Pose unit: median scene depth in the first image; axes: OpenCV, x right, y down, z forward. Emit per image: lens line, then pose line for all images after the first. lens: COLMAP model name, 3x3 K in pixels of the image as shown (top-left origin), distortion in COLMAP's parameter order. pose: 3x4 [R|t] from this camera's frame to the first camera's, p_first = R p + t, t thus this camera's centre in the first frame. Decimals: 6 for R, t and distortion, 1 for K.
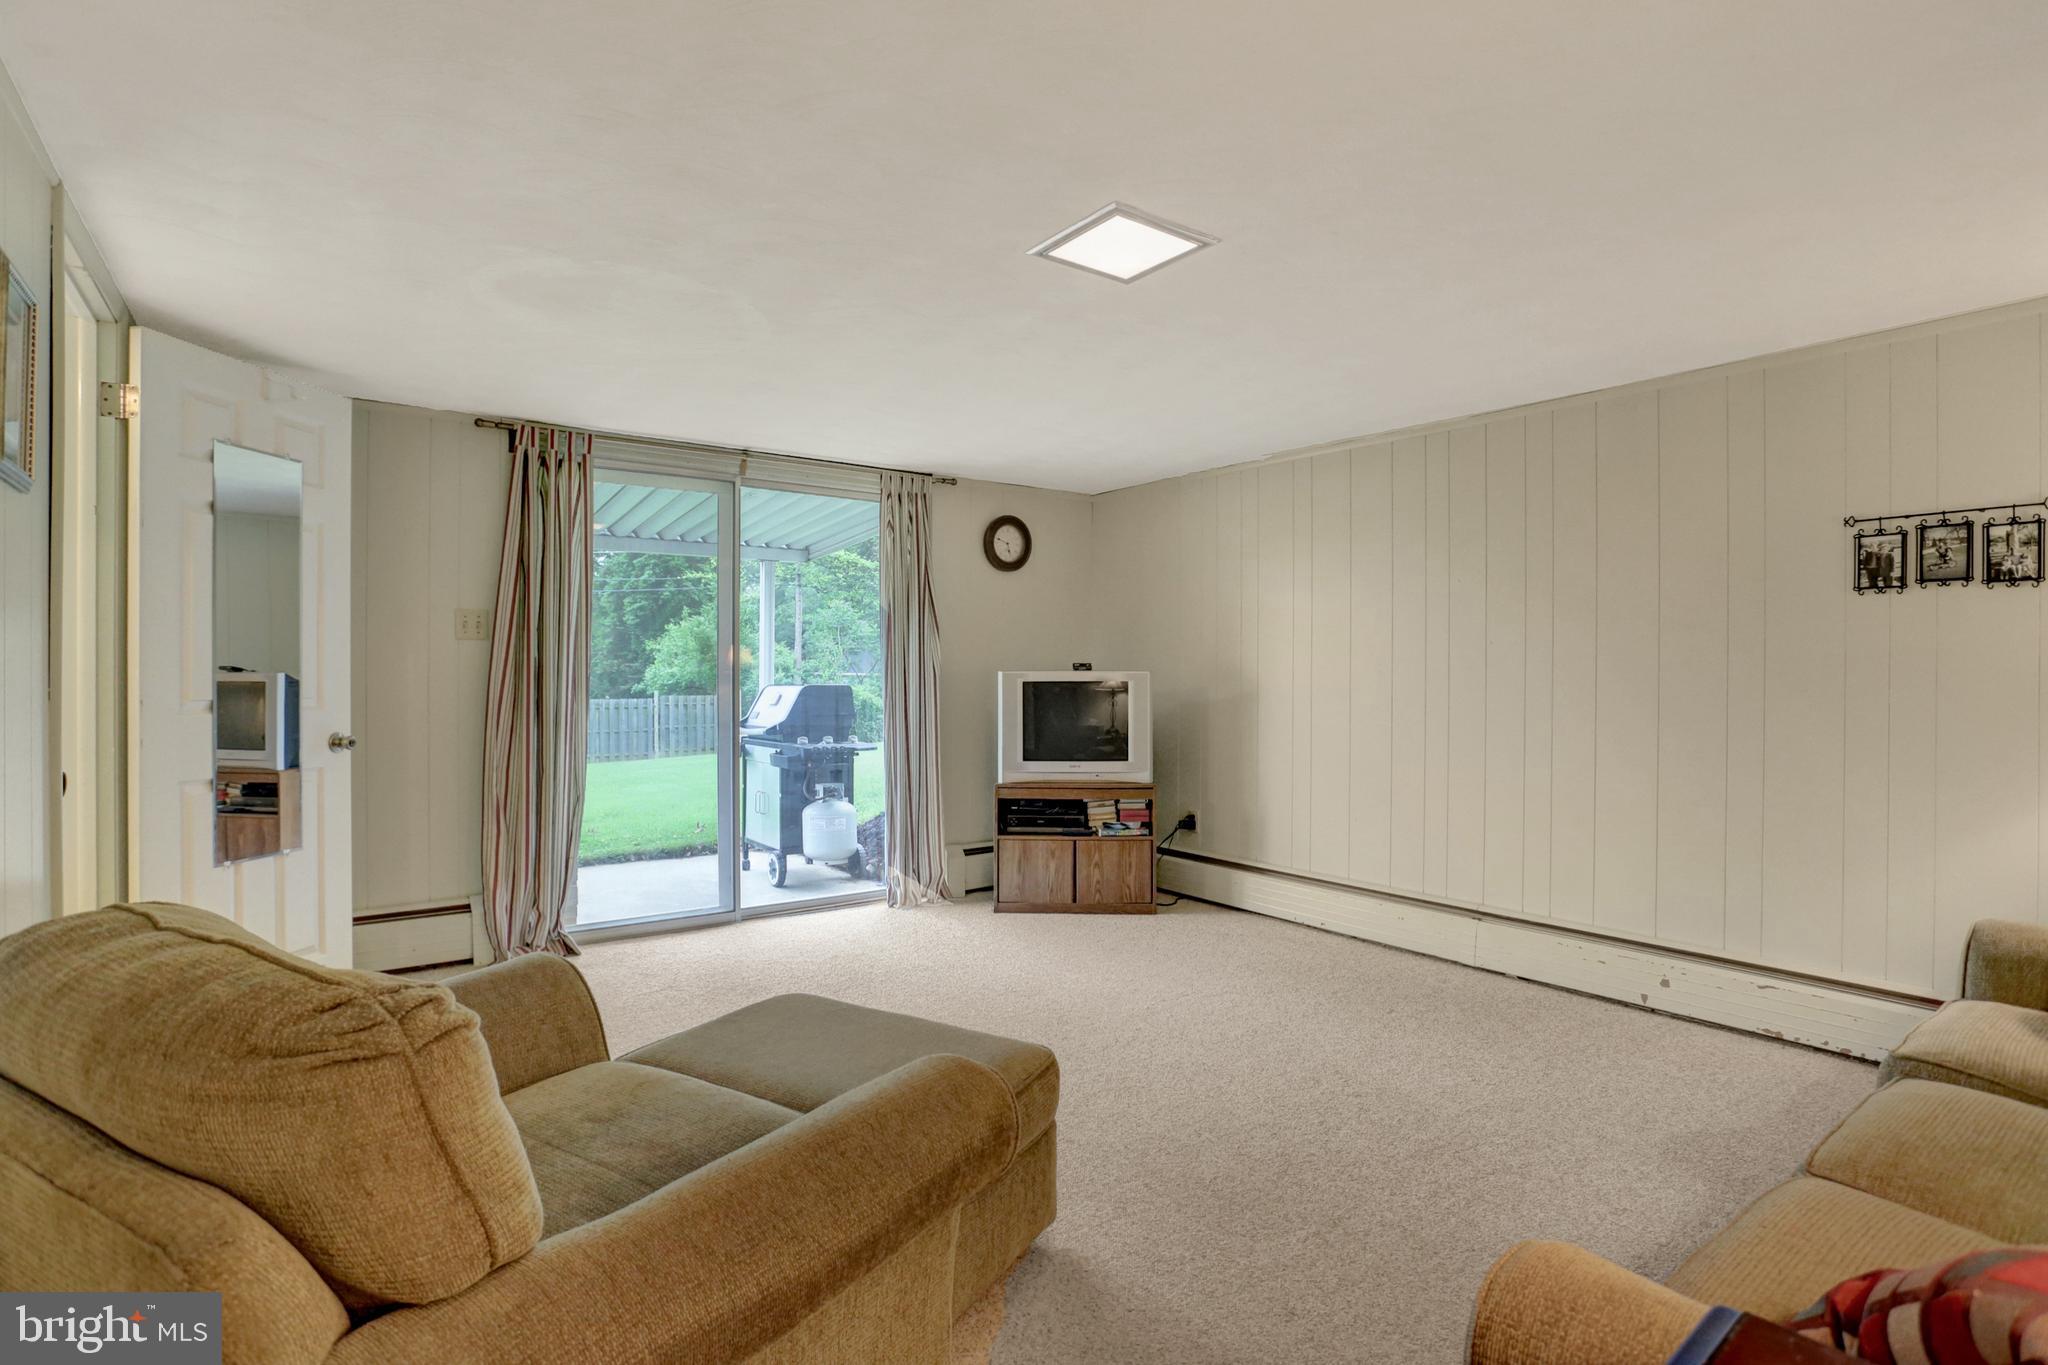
lens RADIAL K [[1002.5, 0, 1002.5], [0, 1002.5, 675.1], [0, 0, 1]] dist [-0.068232, 0.029714]
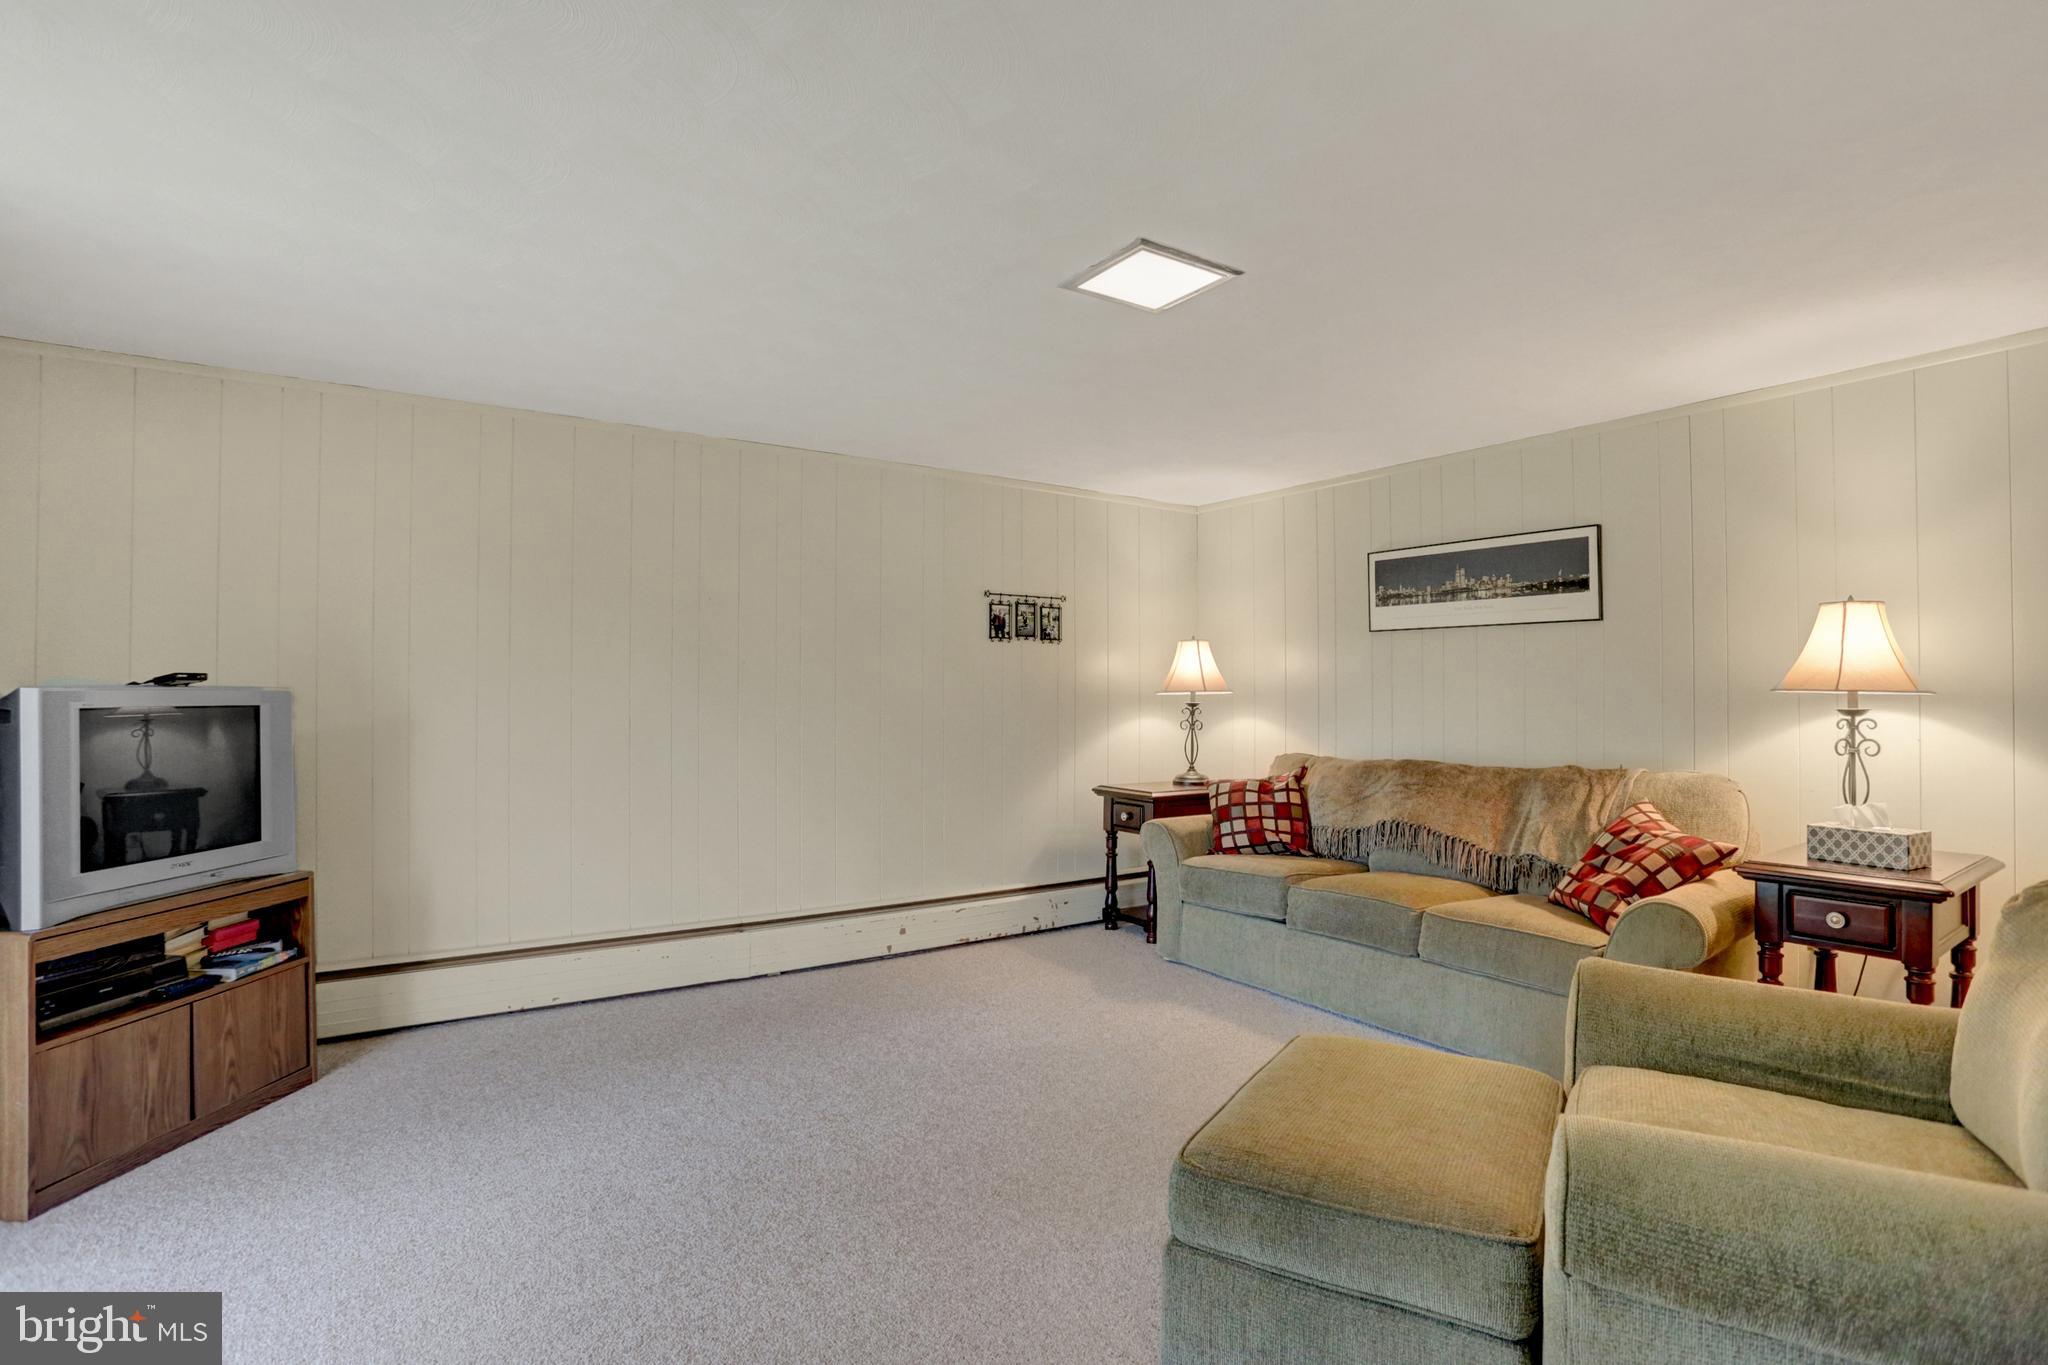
lens RADIAL K [[1038.1, 0, 1031.7], [0, 1038.1, 673.8], [0, 0, 1]] dist [-0.062237, 0.034569]
pose [[0.015732, 0.015133, 0.999762, -0.555156], [0.000061, 0.999885, -0.015136, -0.003799], [-0.999876, 0.000299, 0.015729, 0.644005]]
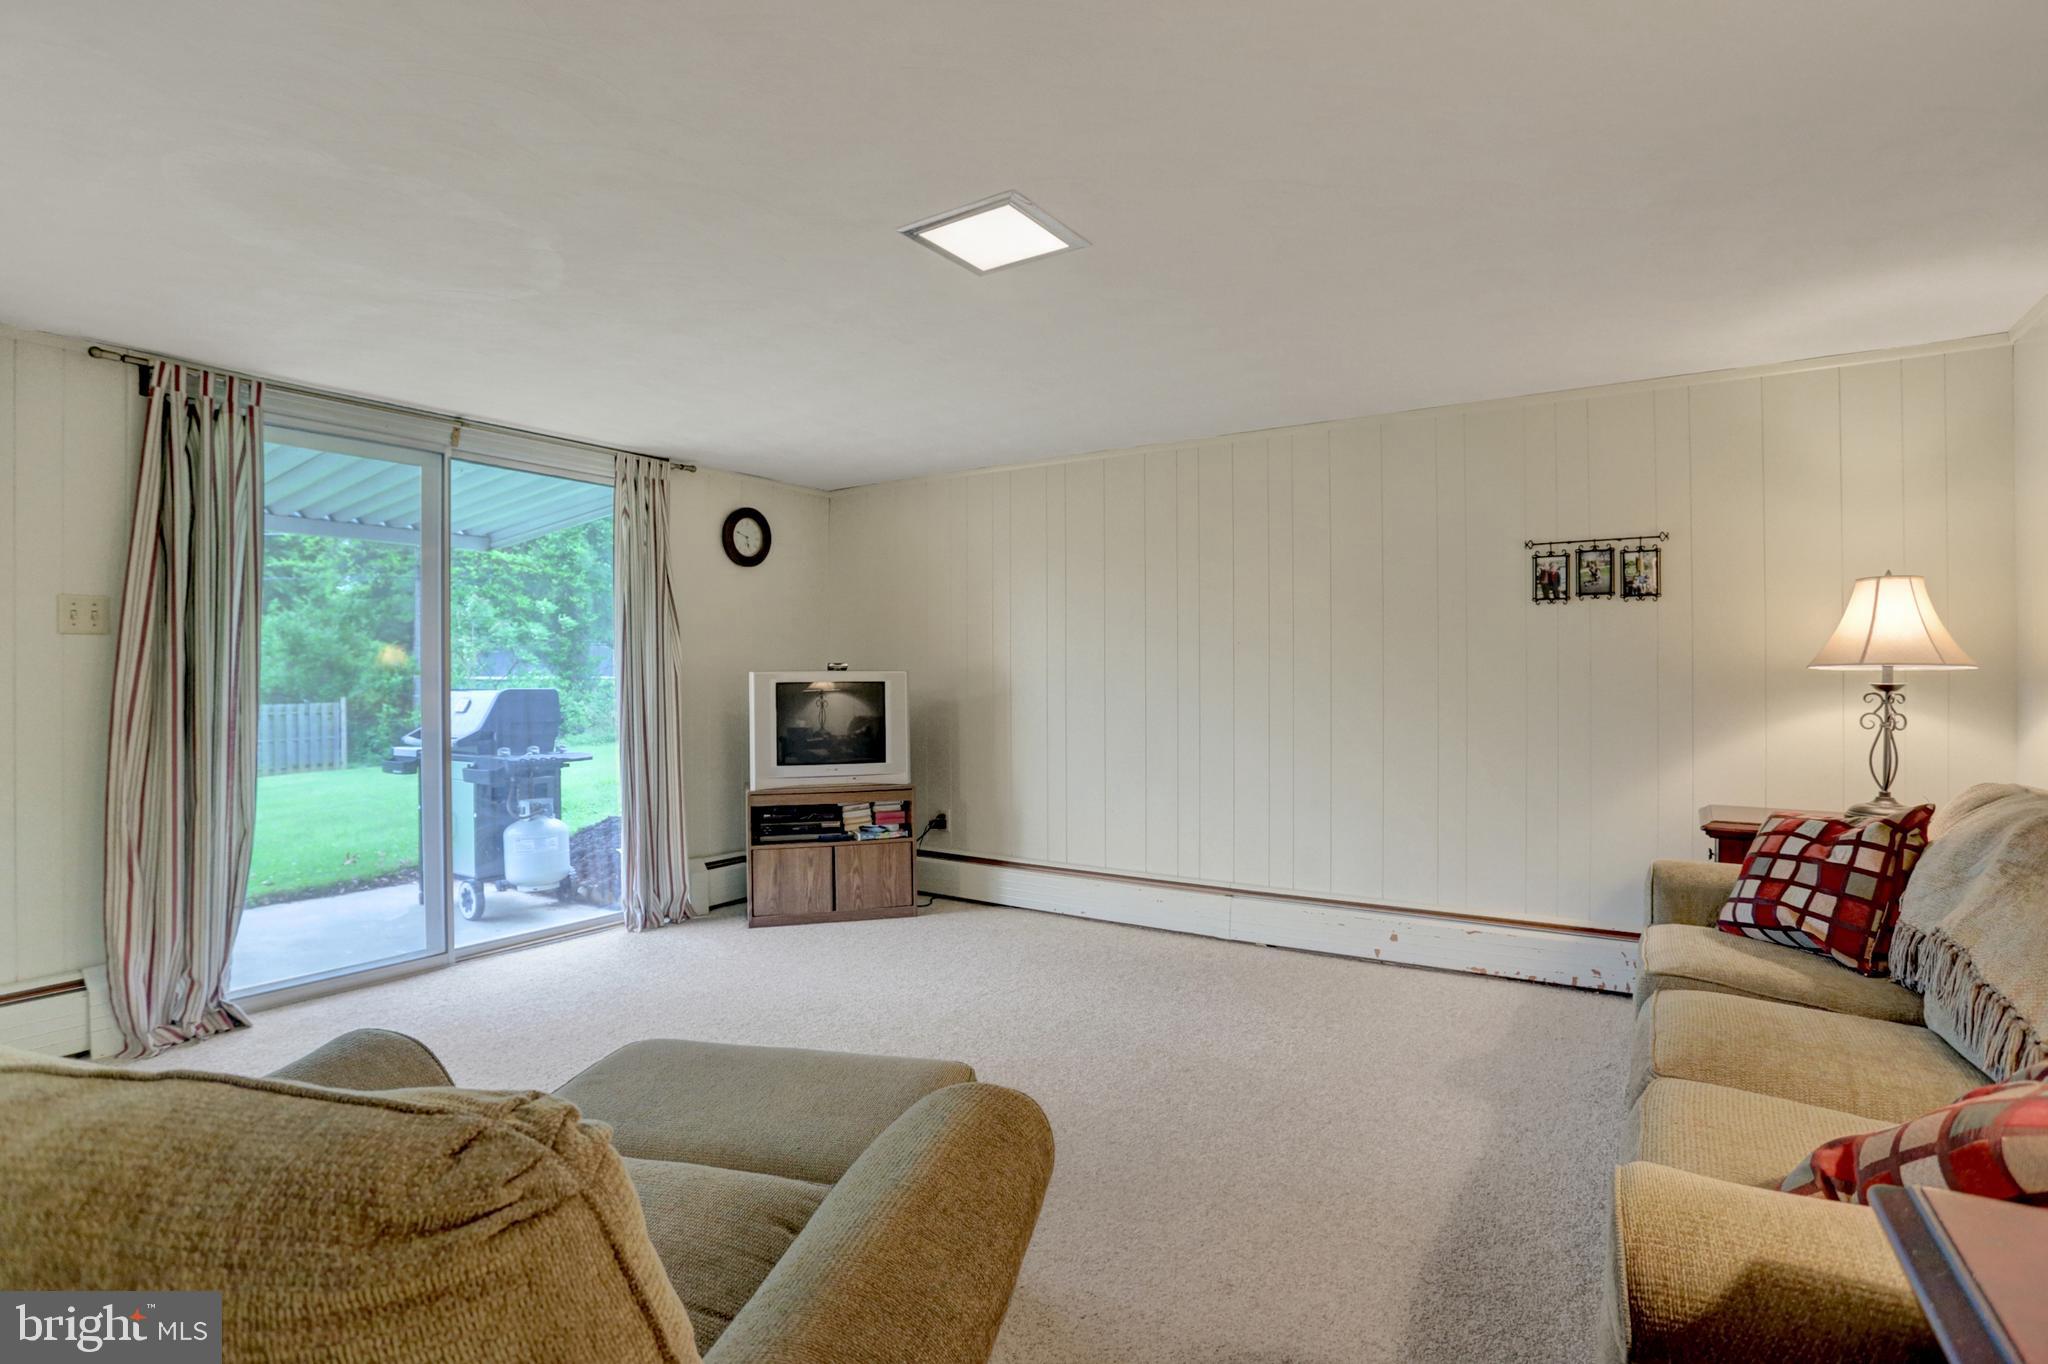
lens RADIAL K [[1002.5, 0, 1002.5], [0, 1002.5, 674.6], [0, 0, 1]] dist [-0.068232, 0.029714]
pose [[0.938671, -0.006626, 0.344750, -0.125993], [0.007118, 0.999975, -0.000160, 0.000647], [-0.344741, 0.002604, 0.938694, 0.045460]]
